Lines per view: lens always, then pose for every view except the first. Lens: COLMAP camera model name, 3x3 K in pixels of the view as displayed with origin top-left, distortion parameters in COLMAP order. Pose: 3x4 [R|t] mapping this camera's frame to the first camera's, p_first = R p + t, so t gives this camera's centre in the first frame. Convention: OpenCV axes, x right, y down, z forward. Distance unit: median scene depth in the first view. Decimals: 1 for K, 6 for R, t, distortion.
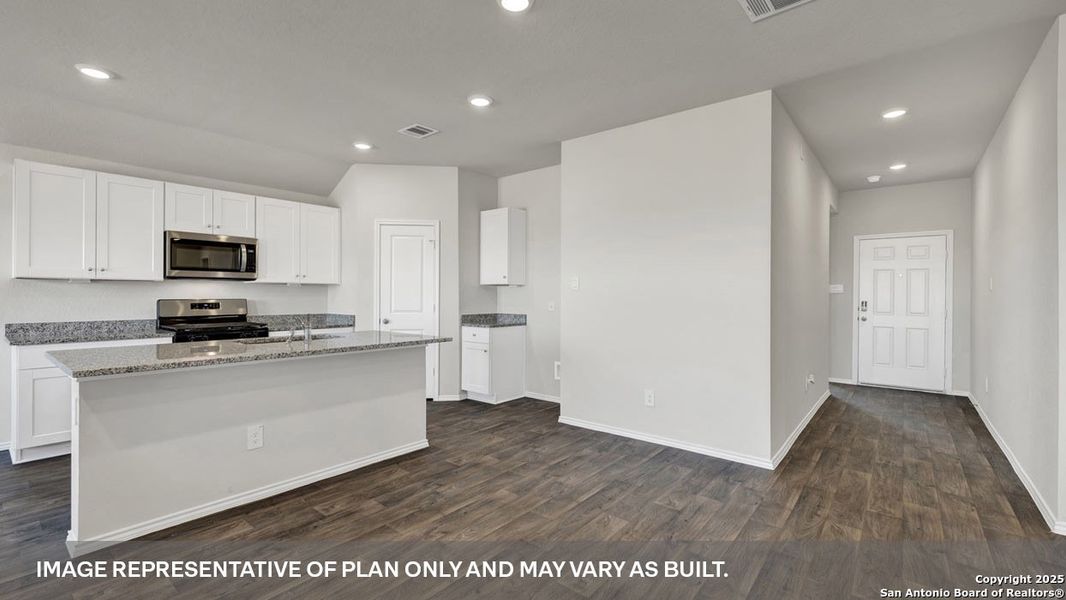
lens RADIAL K [[462.4, 0, 533.3], [0, 462.4, 293.7], [0, 0, 1]] dist [0.008248, -0.000324]
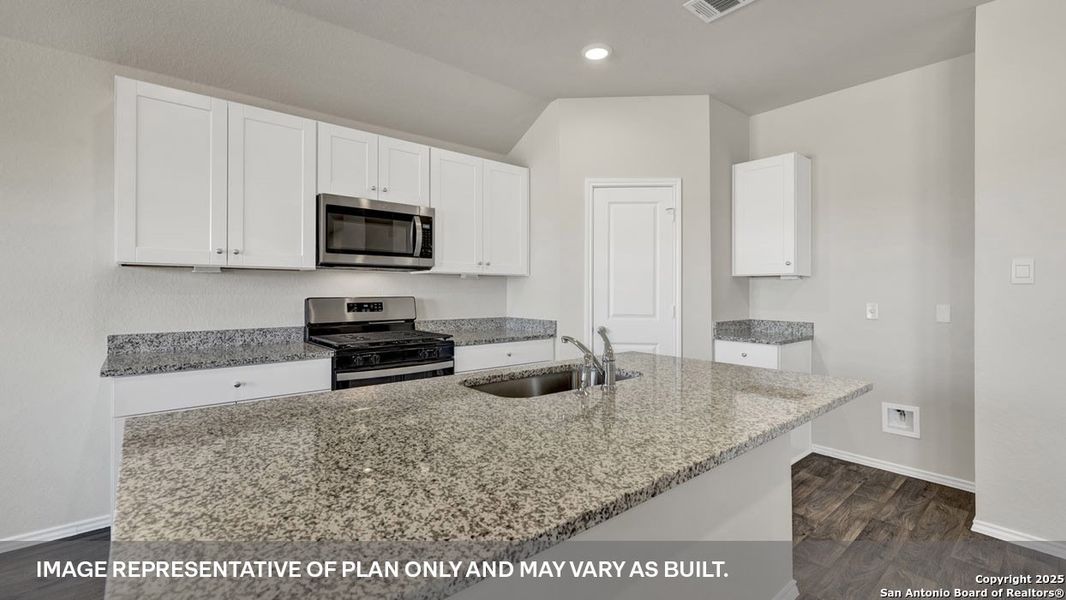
lens RADIAL K [[462.4, 0, 532.5], [0, 462.4, 289.8], [0, 0, 1]] dist [0.008248, -0.000324]
pose [[0.984044, 0.002771, -0.177904, -0.341441], [-0.002100, 0.999990, 0.003957, -0.002229], [0.177913, -0.003520, 0.984040, 0.369703]]
